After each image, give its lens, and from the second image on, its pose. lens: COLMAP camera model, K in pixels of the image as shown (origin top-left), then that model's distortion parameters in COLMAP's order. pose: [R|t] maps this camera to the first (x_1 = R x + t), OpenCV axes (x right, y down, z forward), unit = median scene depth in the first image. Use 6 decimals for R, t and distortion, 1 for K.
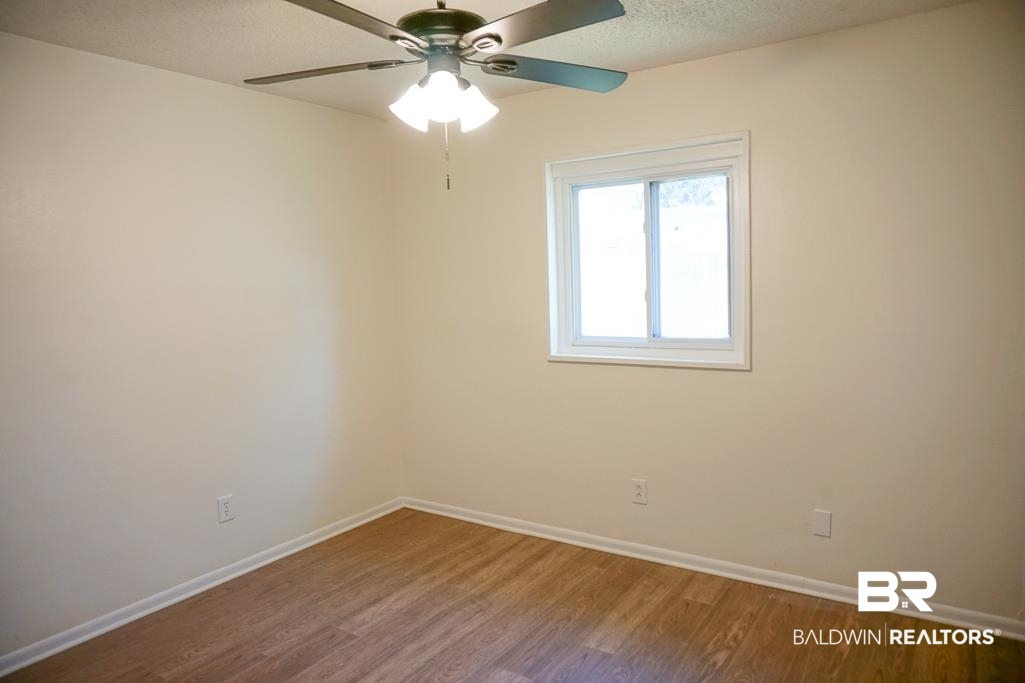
lens RADIAL K [[688.9, 0, 516.7], [0, 688.9, 344.8], [0, 0, 1]] dist [-0.047067, 0.031619]
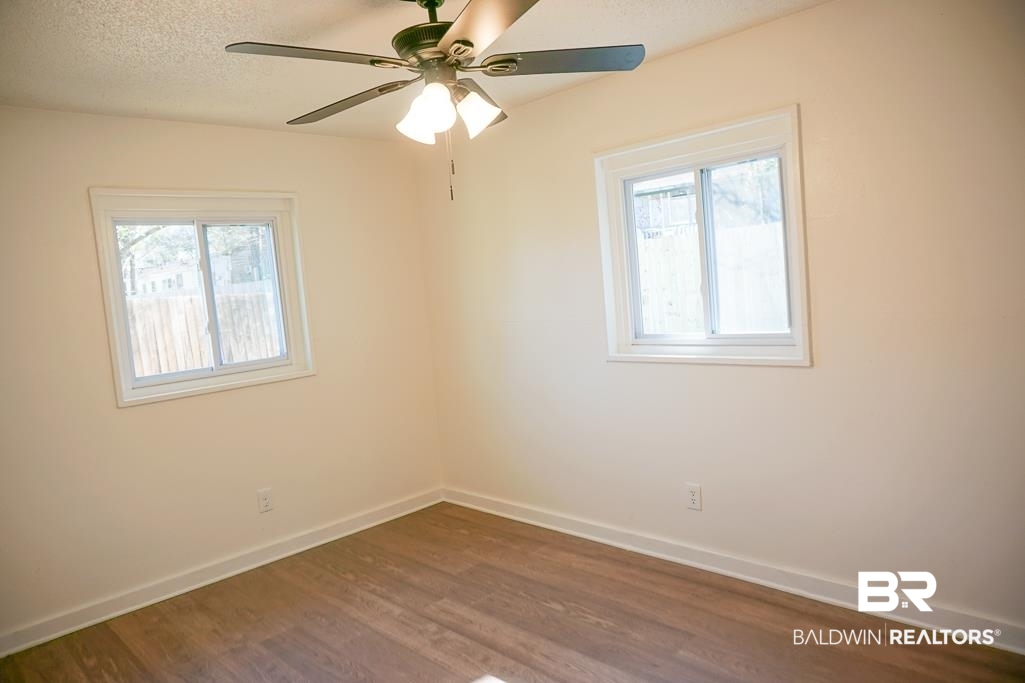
lens RADIAL K [[688.9, 0, 516.7], [0, 688.9, 344.8], [0, 0, 1]] dist [-0.047067, 0.031619]
pose [[0.975856, -0.038787, -0.214942, 0.154909], [0.039250, 0.999227, -0.002114, -0.004458], [0.214858, -0.006374, 0.976624, 0.022651]]
